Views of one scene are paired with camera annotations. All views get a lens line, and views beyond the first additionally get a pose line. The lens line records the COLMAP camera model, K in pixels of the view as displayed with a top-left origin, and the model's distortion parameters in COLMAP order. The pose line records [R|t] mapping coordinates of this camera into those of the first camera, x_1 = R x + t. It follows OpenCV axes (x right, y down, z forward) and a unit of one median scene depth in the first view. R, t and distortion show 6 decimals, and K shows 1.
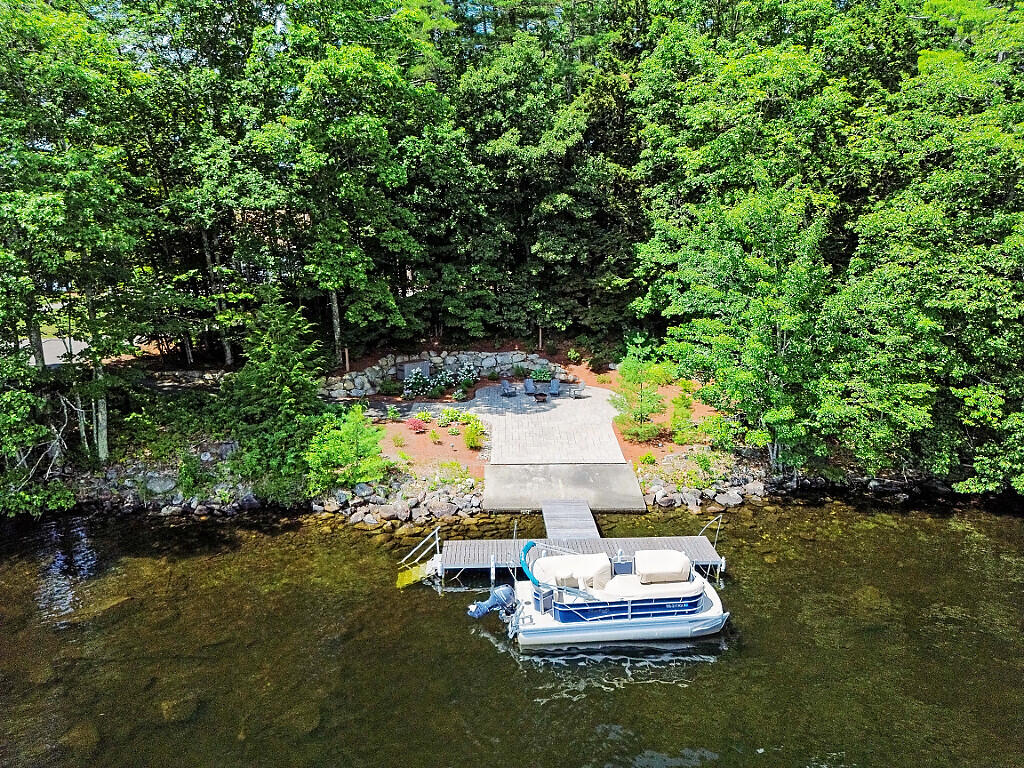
lens RADIAL K [[705.4, 0, 512.0], [0, 705.4, 384.0], [0, 0, 1]] dist [0.006531, -0.035598]
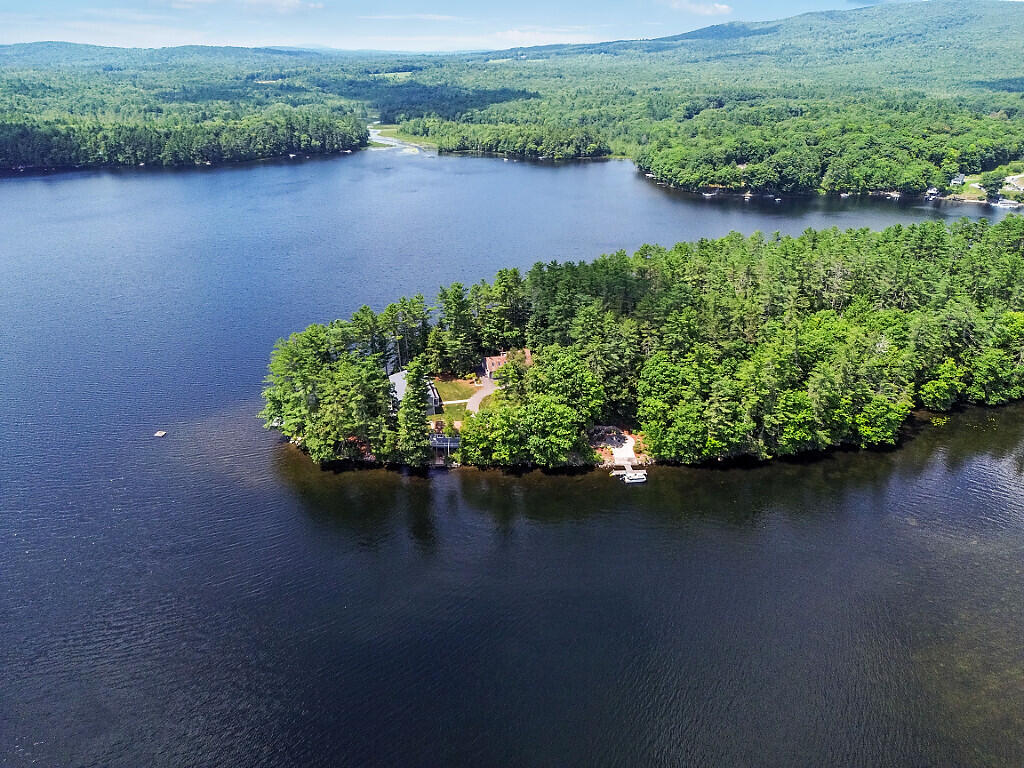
lens RADIAL K [[705.4, 0, 512.0], [0, 705.4, 384.0], [0, 0, 1]] dist [0.006531, -0.035598]
pose [[0.999777, -0.009426, 0.018875, -1.304051], [0.005886, 0.983740, 0.179502, -2.058766], [-0.020261, -0.179351, 0.983576, -6.276678]]
